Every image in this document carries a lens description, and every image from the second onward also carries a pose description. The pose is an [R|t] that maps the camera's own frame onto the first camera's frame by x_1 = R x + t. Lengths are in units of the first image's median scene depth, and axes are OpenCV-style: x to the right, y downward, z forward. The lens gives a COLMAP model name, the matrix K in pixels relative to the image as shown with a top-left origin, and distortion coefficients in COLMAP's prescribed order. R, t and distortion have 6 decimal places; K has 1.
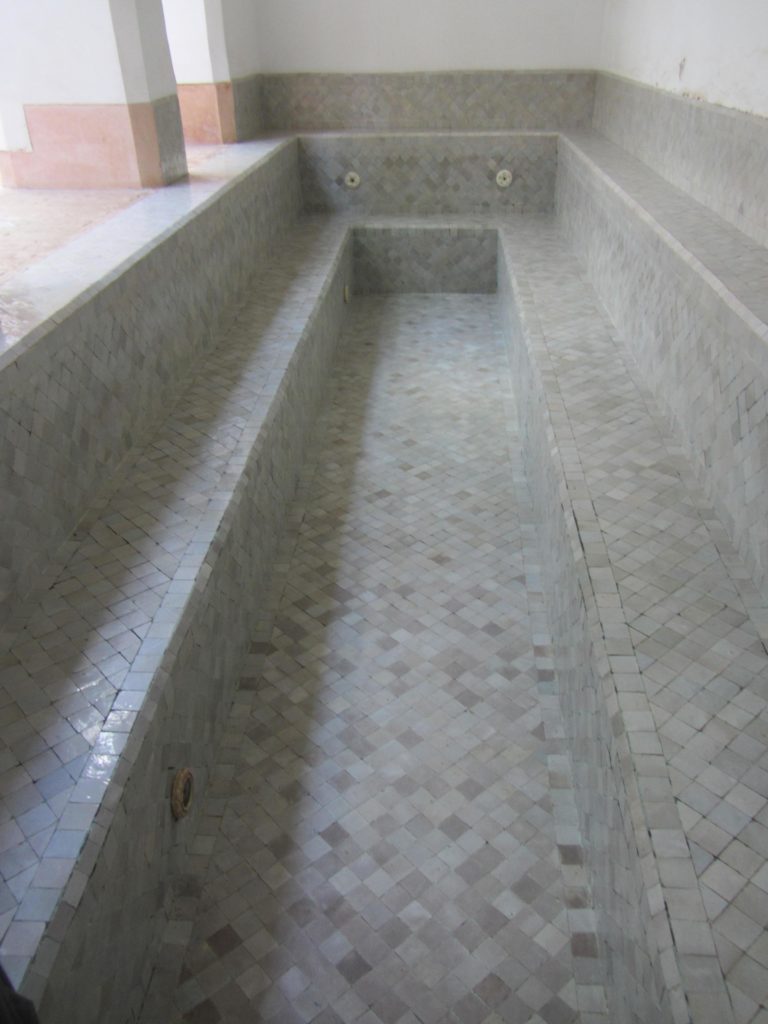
lens RADIAL K [[855.8, 0, 398.8], [0, 855.8, 508.4], [0, 0, 1]] dist [-0.003139, 0.002853]
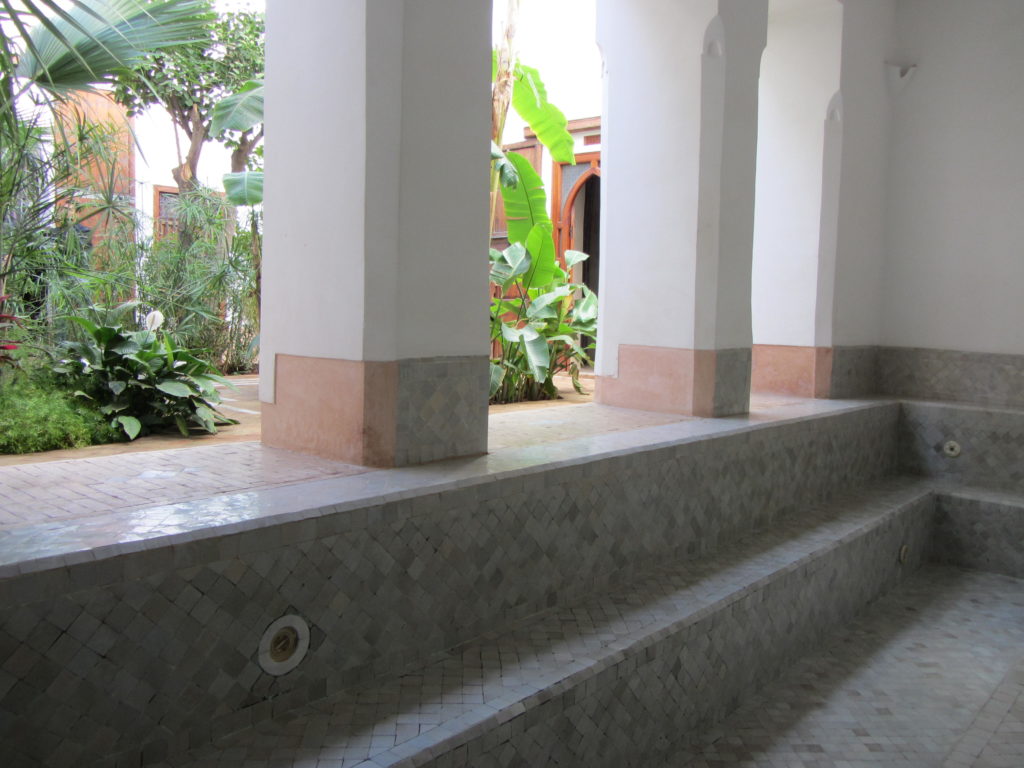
lens RADIAL K [[867.4, 0, 538.3], [0, 867.4, 385.9], [0, 0, 1]] dist [0.011416, -0.001718]
pose [[0.803051, 0.101751, -0.587159, 0.247691], [-0.336997, 0.890169, -0.306647, 0.022463], [0.491469, 0.444124, 0.749141, 0.000239]]
